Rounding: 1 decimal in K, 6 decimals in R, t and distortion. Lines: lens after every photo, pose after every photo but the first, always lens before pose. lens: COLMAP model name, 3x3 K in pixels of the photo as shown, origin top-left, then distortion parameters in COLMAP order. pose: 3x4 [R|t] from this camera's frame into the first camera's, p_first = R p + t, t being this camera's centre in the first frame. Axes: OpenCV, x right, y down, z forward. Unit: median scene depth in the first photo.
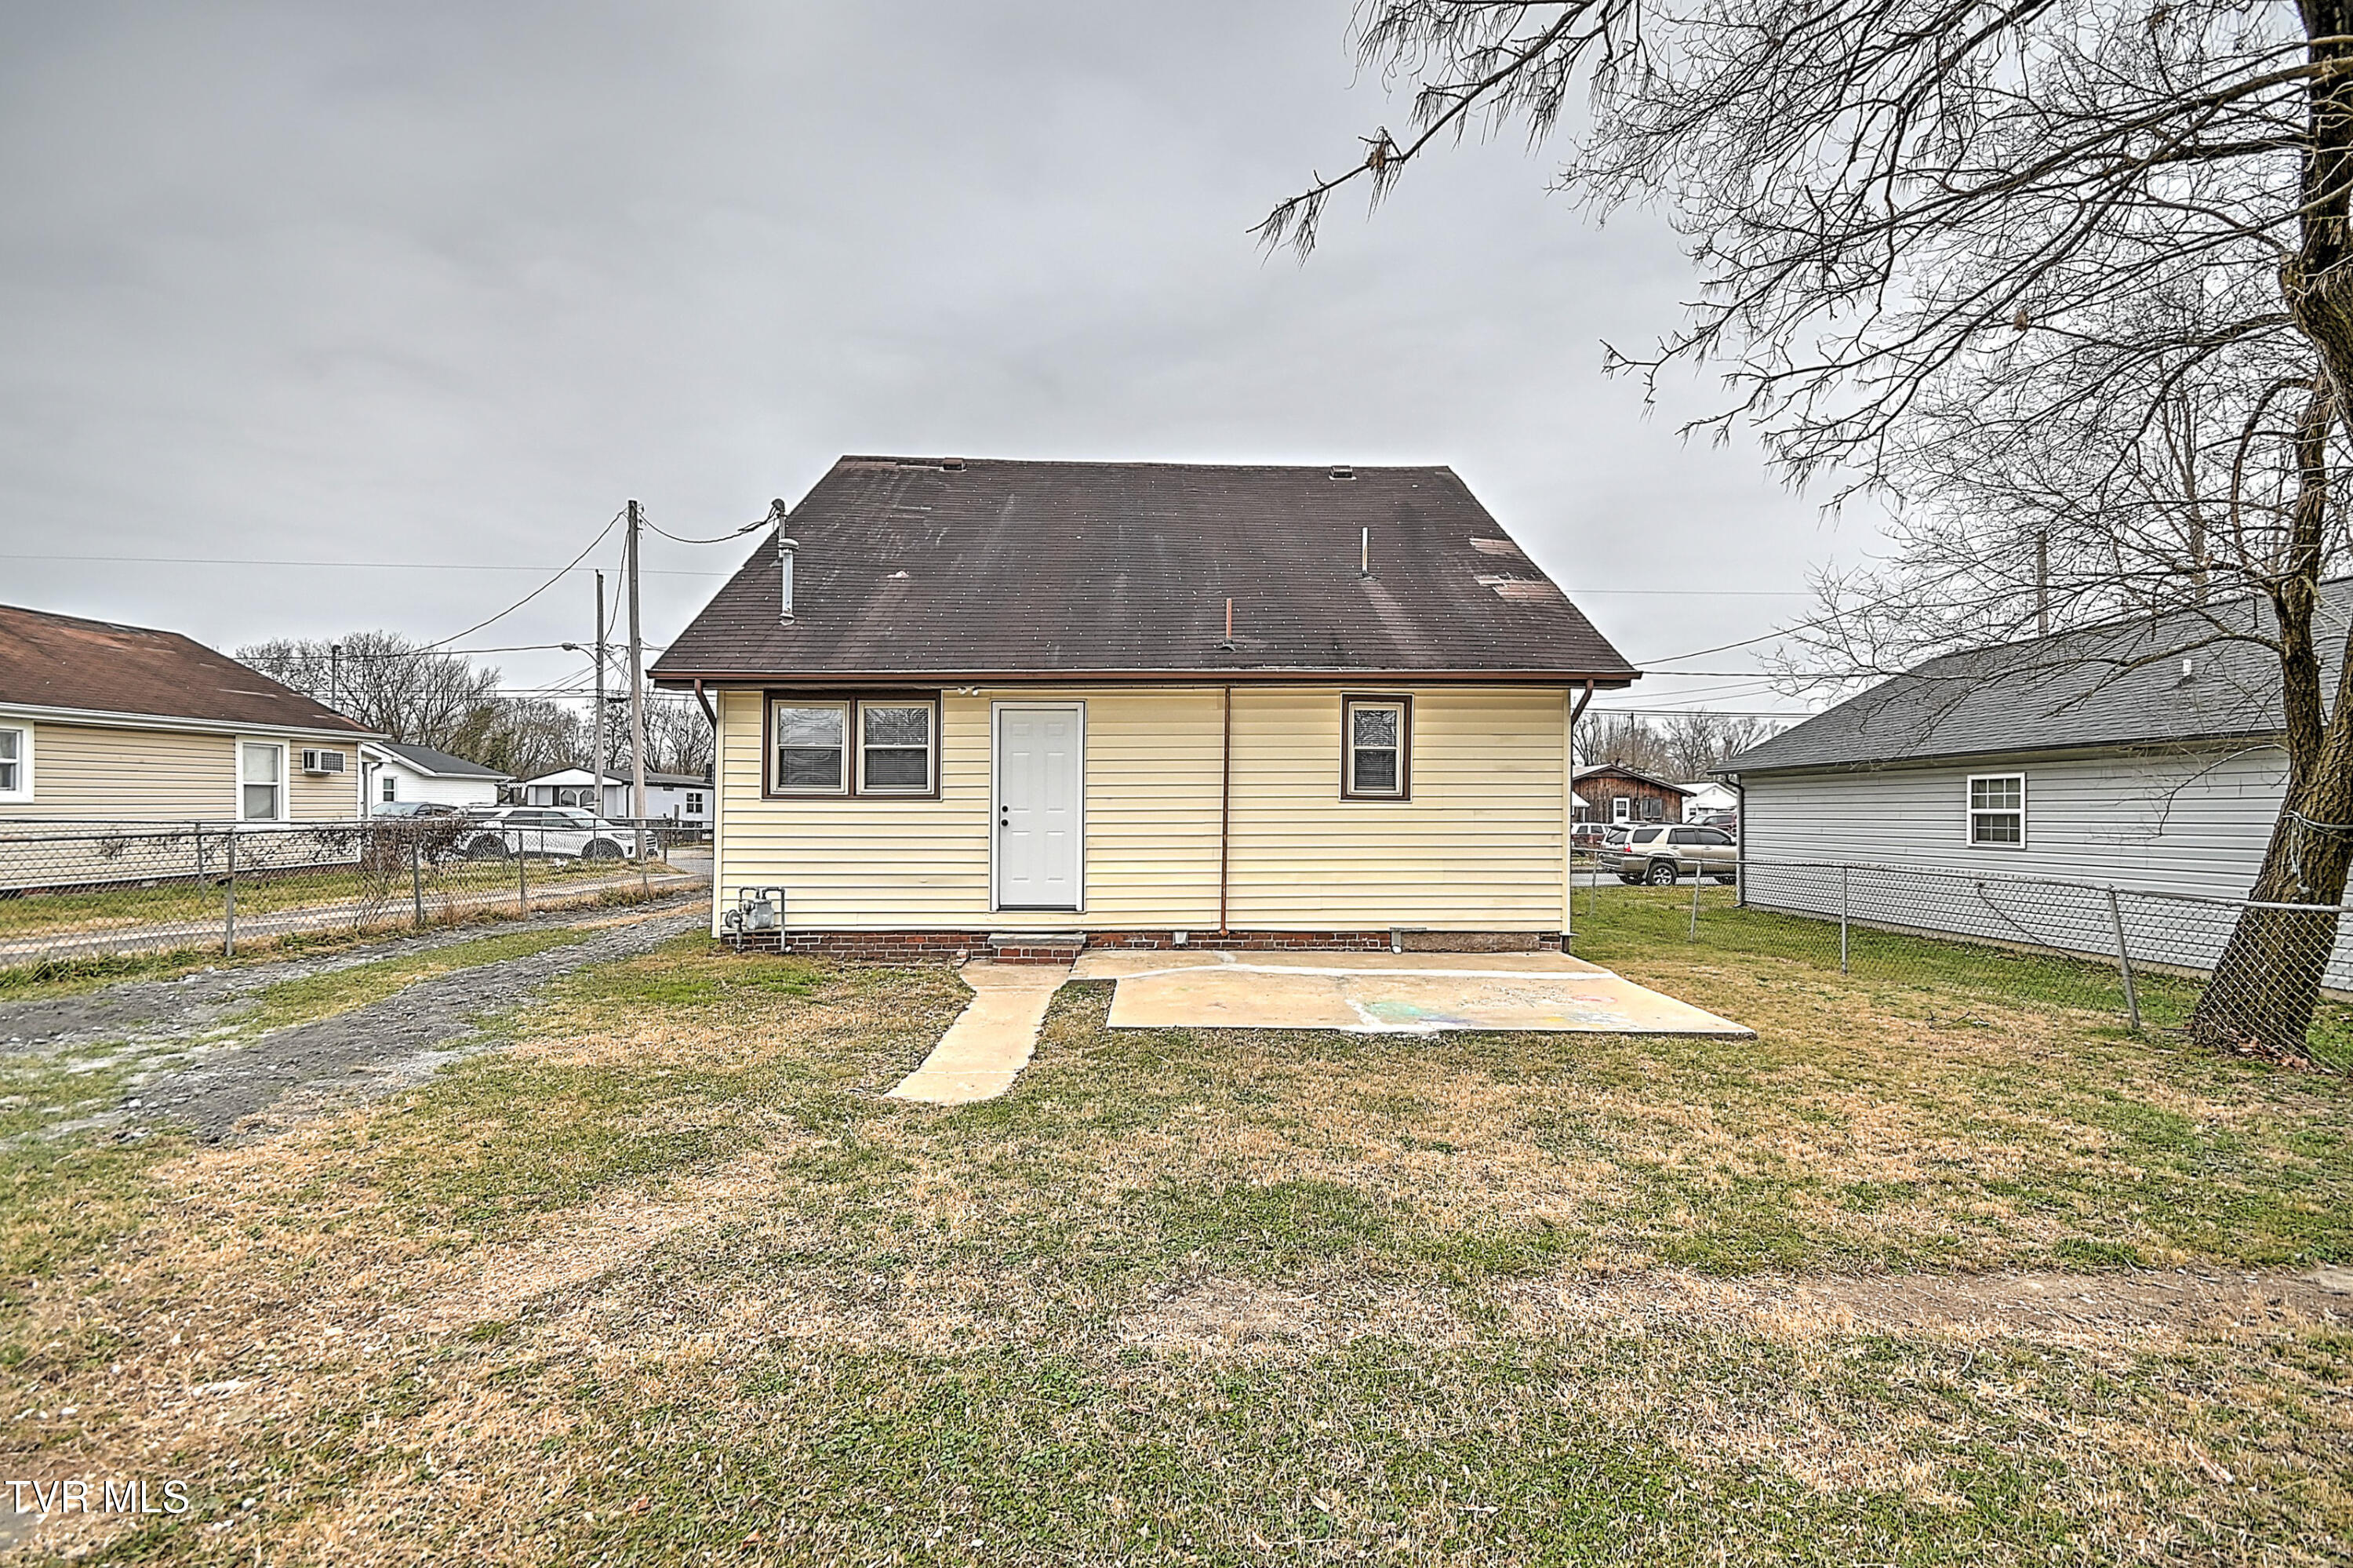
lens RADIAL K [[1031.5, 0, 1161.7], [0, 1031.5, 804.3], [0, 0, 1]] dist [0.028802, -0.015792]
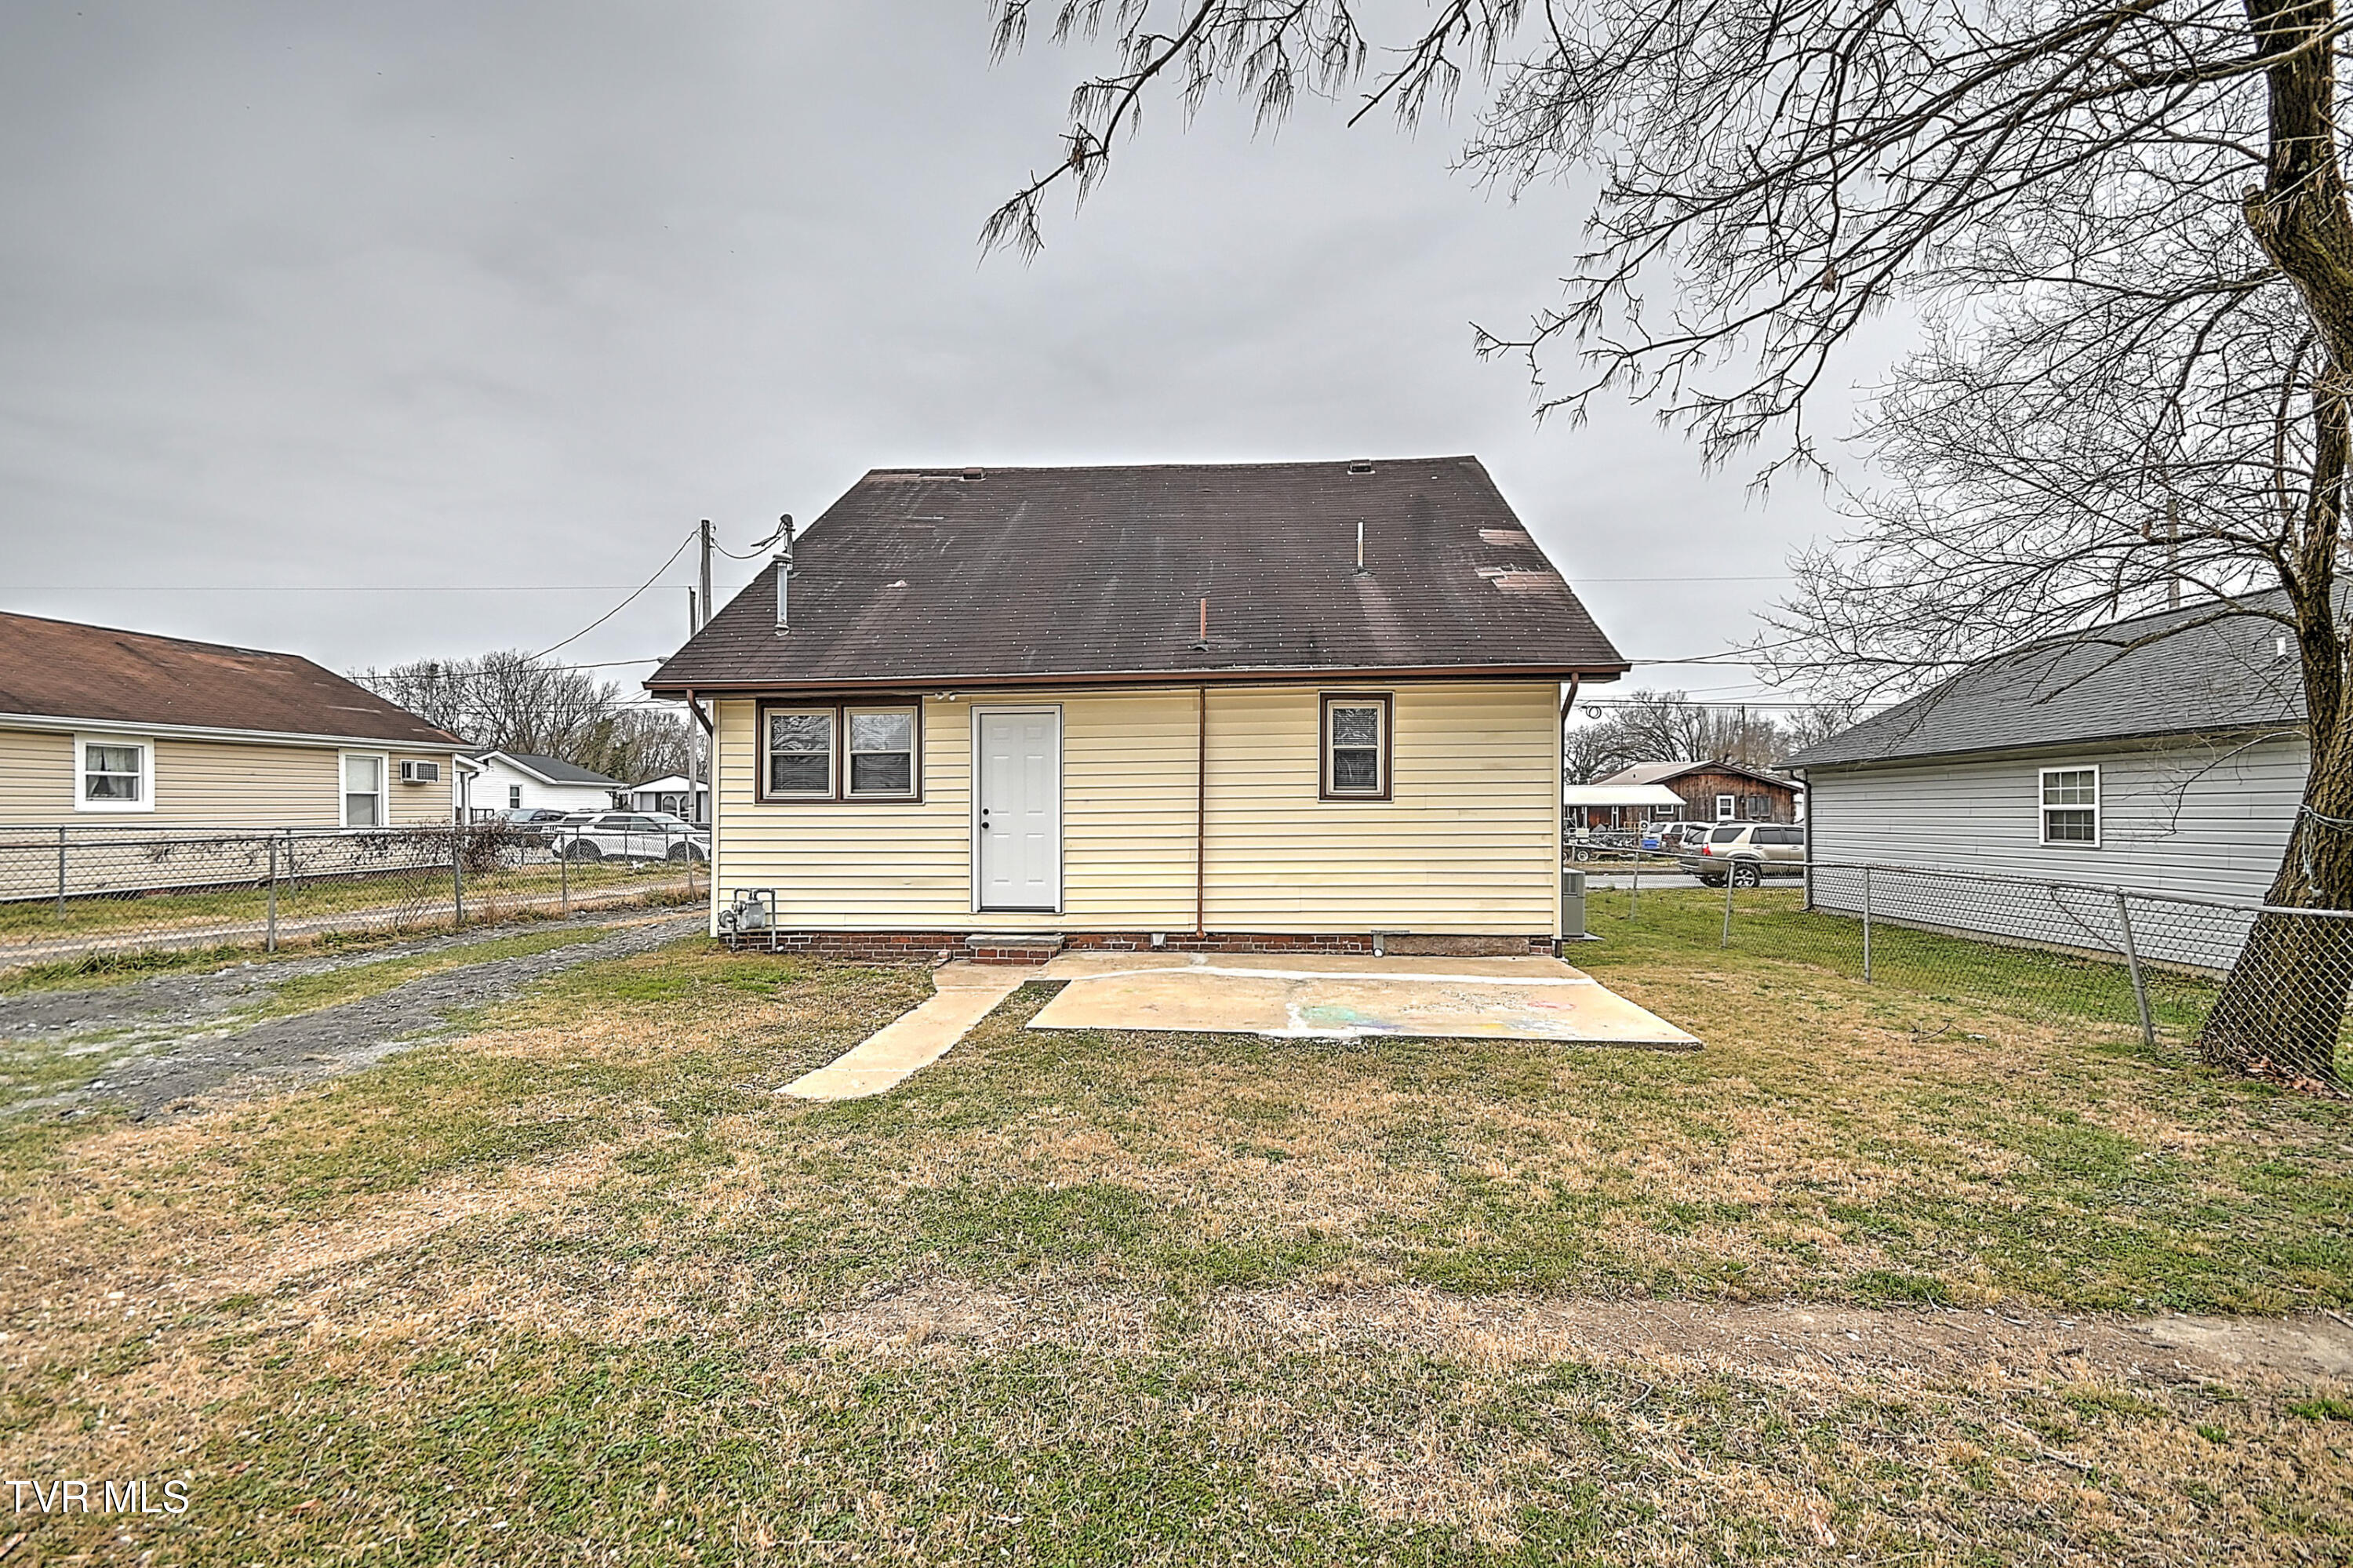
lens RADIAL K [[1031.5, 0, 1161.7], [0, 1031.5, 804.3], [0, 0, 1]] dist [0.028802, -0.015792]
pose [[0.995129, -0.007314, -0.098313, 0.122646], [0.007161, 0.999973, -0.001912, 0.000396], [0.098324, 0.001199, 0.995154, 0.006965]]
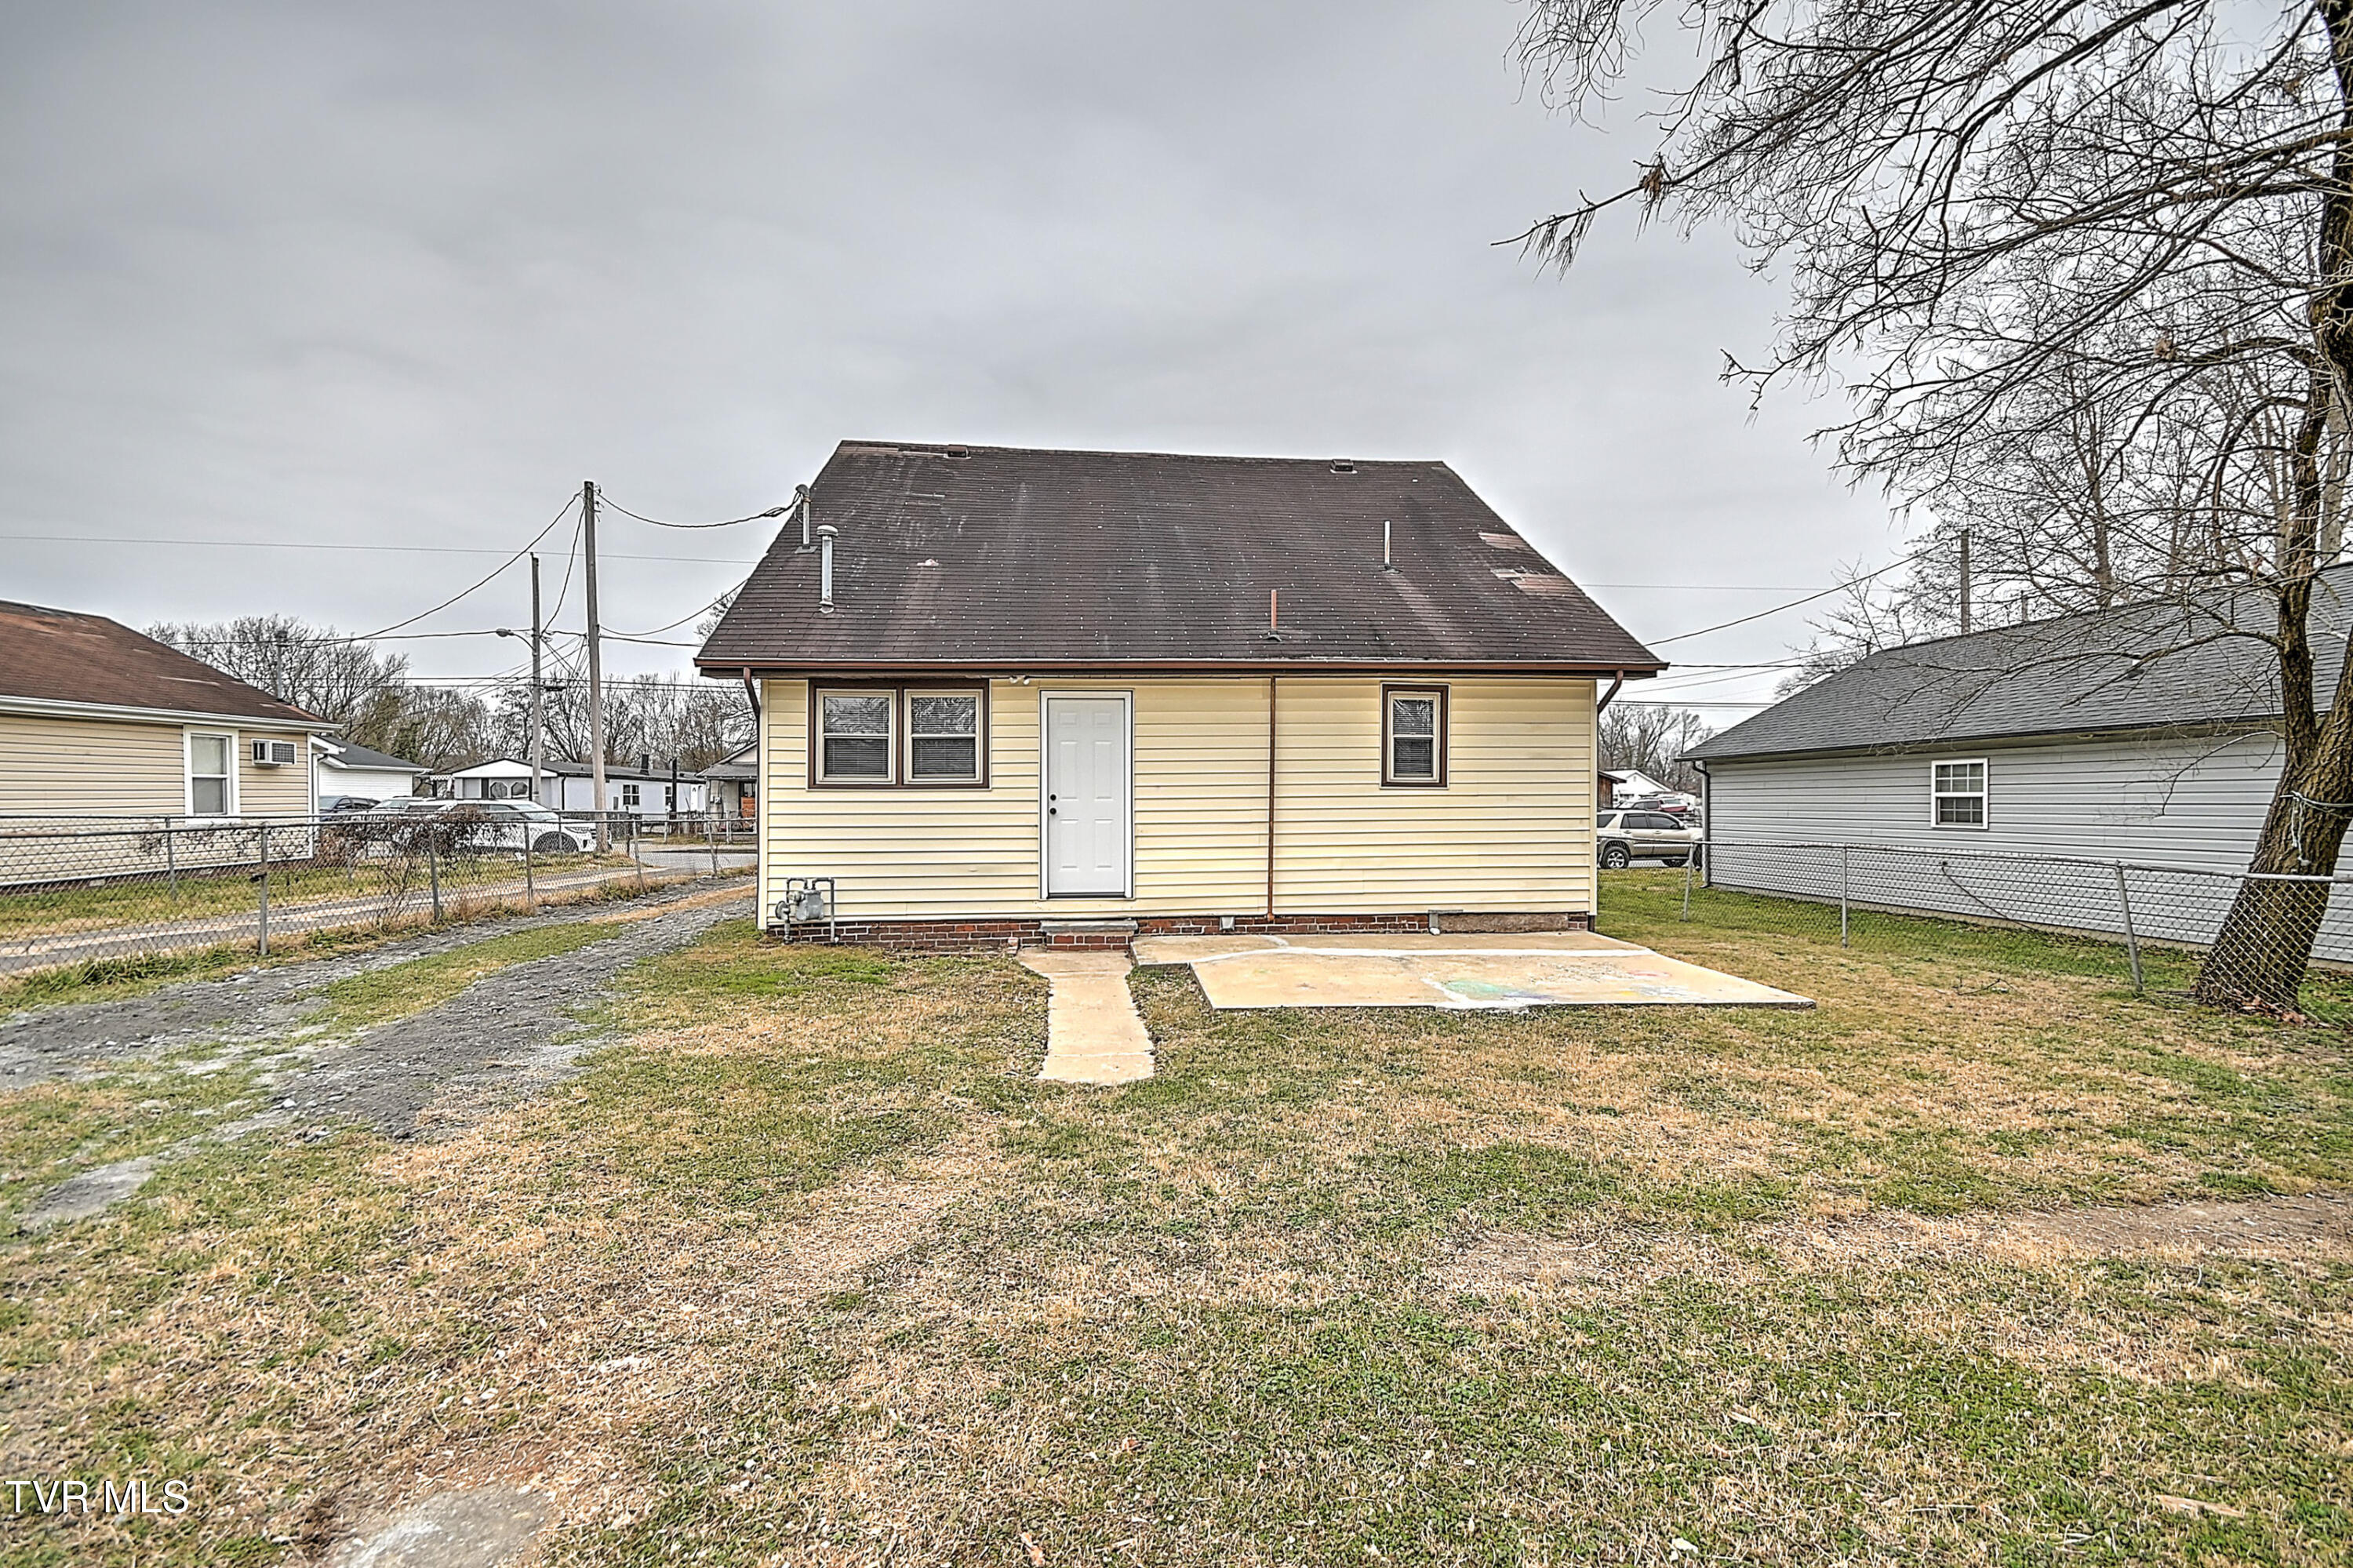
lens RADIAL K [[1032.8, 0, 1159.5], [0, 1032.8, 804.4], [0, 0, 1]] dist [0.028120, -0.015666]
pose [[0.997543, -0.006419, 0.069760, -0.120938], [0.005704, 0.999929, 0.010450, 0.001281], [-0.069822, -0.010026, 0.997509, -0.012760]]
